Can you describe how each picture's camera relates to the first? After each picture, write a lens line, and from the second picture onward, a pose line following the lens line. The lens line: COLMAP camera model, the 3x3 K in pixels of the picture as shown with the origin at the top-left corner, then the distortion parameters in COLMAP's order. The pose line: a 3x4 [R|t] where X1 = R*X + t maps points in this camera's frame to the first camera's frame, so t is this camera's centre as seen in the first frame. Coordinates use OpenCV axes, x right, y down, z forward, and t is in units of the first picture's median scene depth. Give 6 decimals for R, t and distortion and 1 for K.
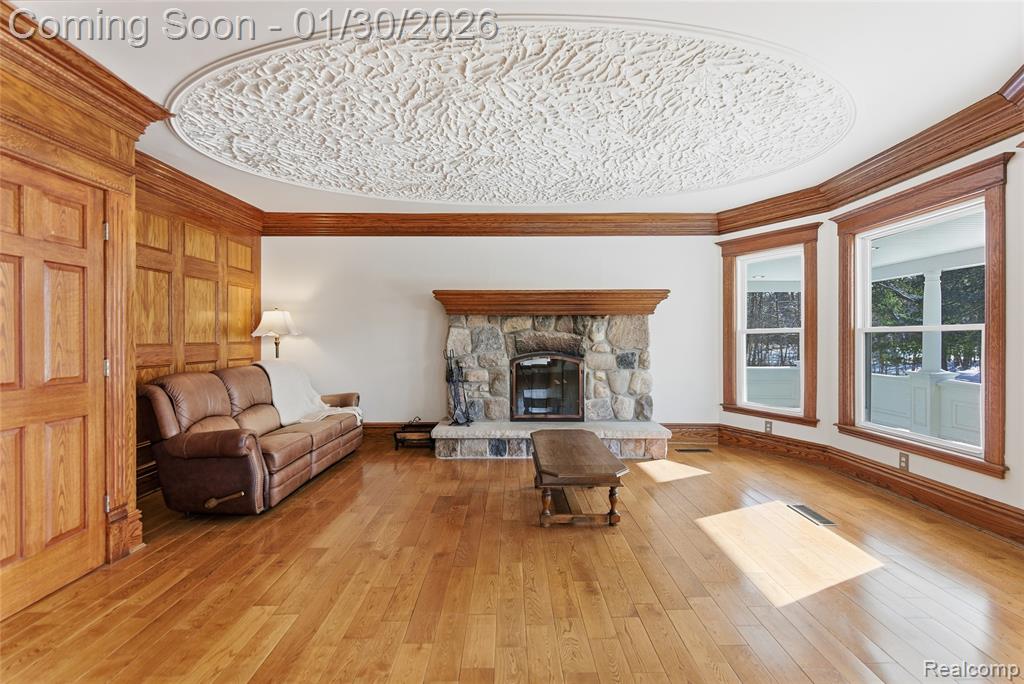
lens RADIAL K [[467.5, 0, 507.8], [0, 467.5, 341.2], [0, 0, 1]] dist [0.004980, -0.002985]
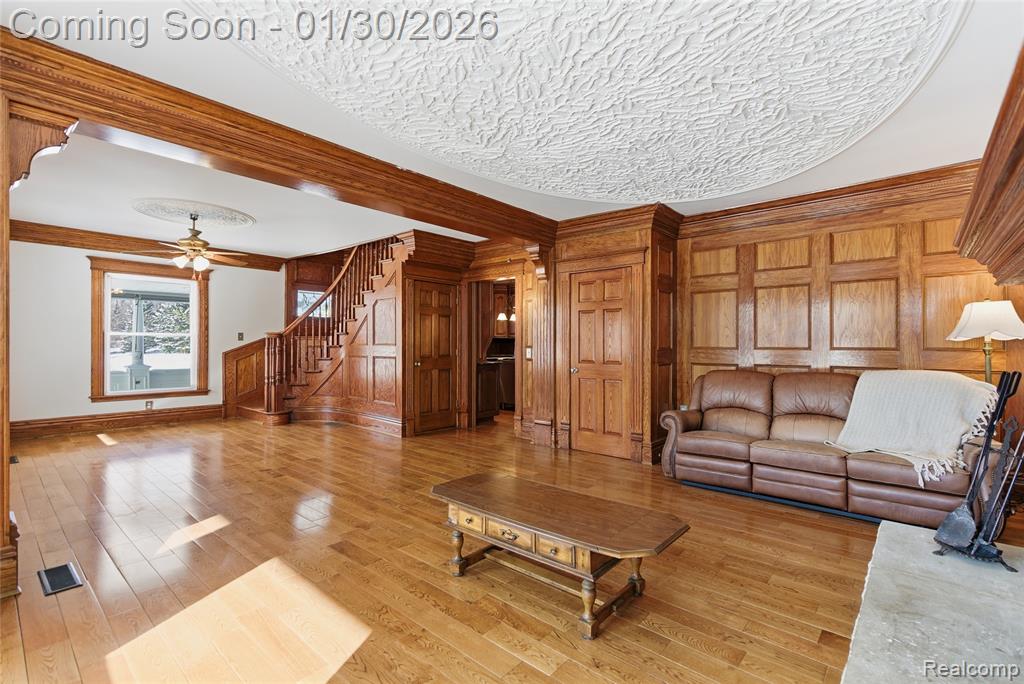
lens RADIAL K [[467.5, 0, 512.7], [0, 467.5, 343.9], [0, 0, 1]] dist [0.004980, -0.002985]
pose [[-0.655012, -0.000123, -0.755619, 0.494455], [-0.007596, 0.999951, 0.006422, -0.005512], [0.755581, 0.009946, -0.654980, 1.020897]]
